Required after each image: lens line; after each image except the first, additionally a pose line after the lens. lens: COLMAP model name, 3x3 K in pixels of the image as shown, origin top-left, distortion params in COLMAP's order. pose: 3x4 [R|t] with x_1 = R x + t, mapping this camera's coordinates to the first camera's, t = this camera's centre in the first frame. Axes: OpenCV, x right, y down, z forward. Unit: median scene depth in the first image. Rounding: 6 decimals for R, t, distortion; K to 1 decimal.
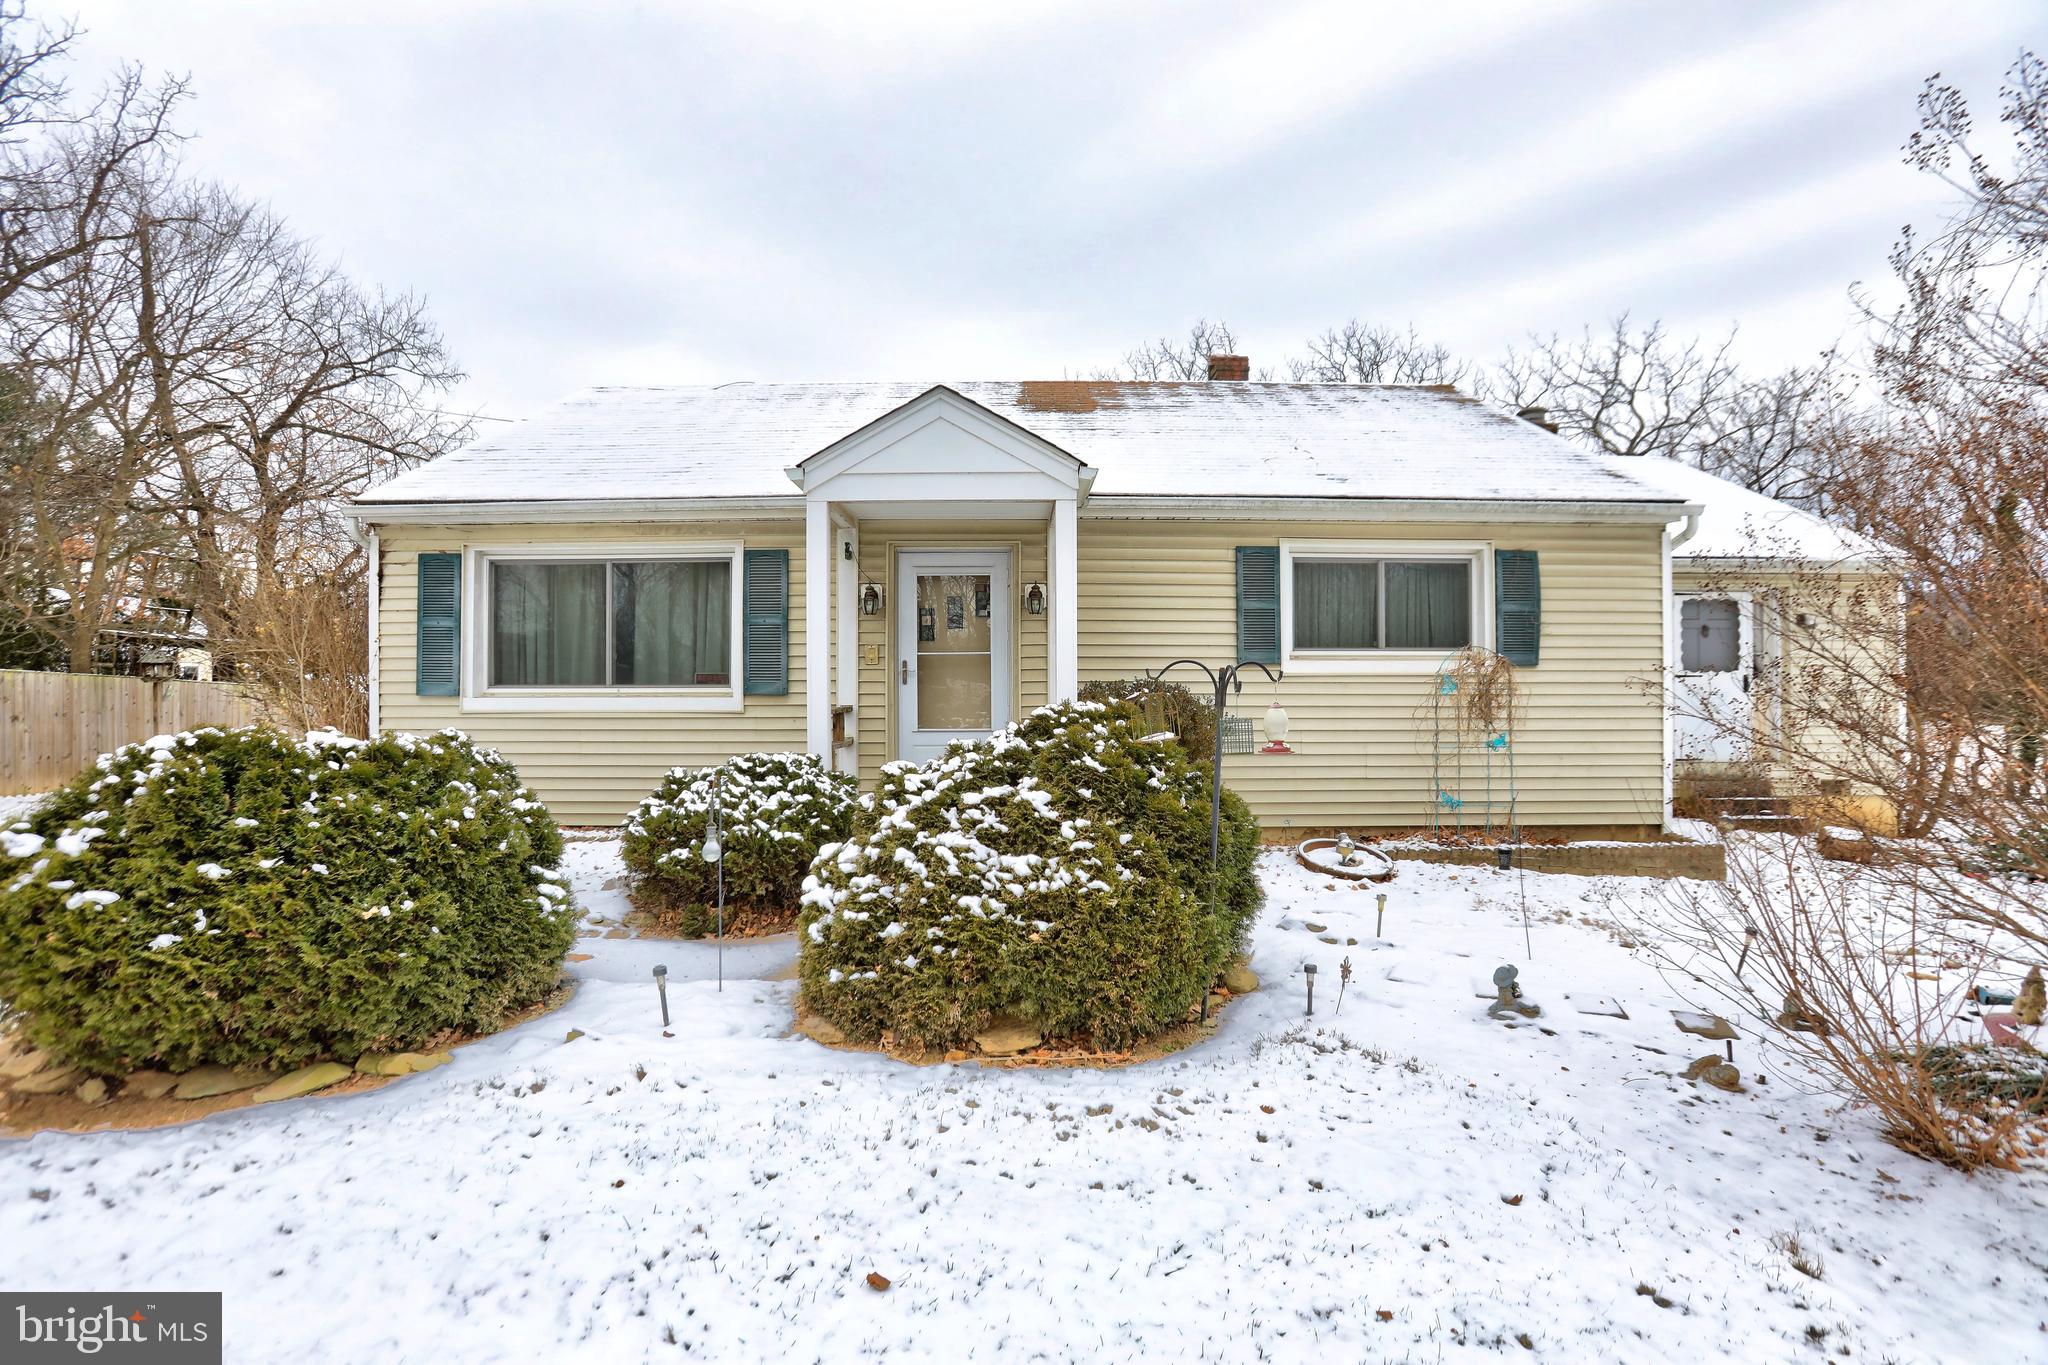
lens RADIAL K [[906.8, 0, 1068.9], [0, 906.8, 680.6], [0, 0, 1]] dist [-0.061366, 0.024220]
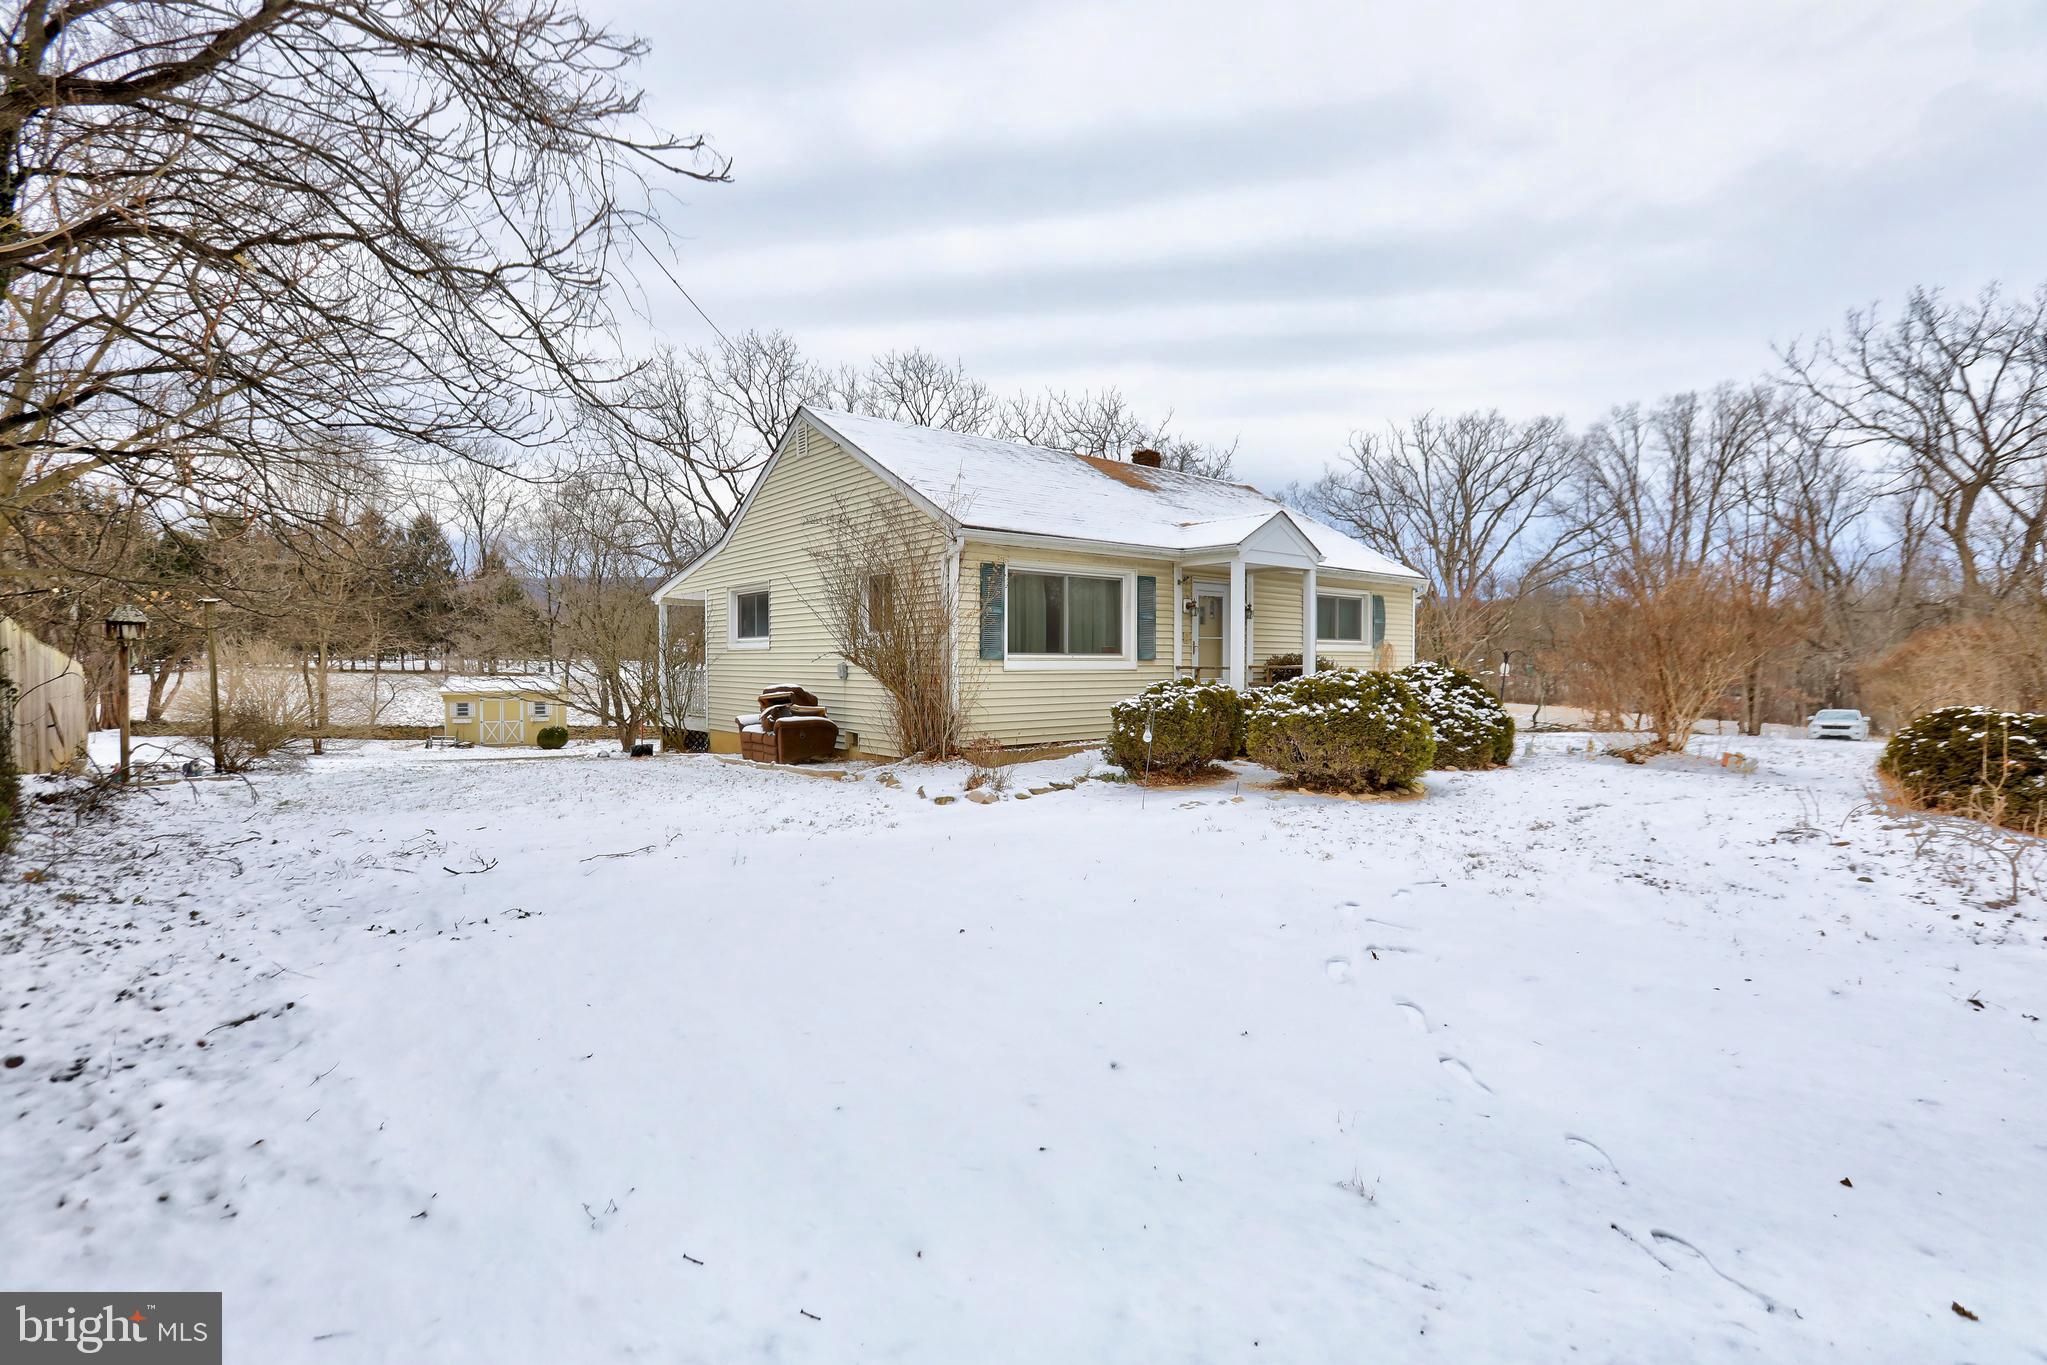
lens RADIAL K [[906.3, 0, 1068.4], [0, 906.3, 680.6], [0, 0, 1]] dist [-0.061366, 0.024220]
pose [[0.773994, -0.011548, 0.633087, -1.560299], [-0.007867, 0.999581, 0.027852, 0.008136], [-0.633144, -0.026538, 0.773579, -0.253759]]
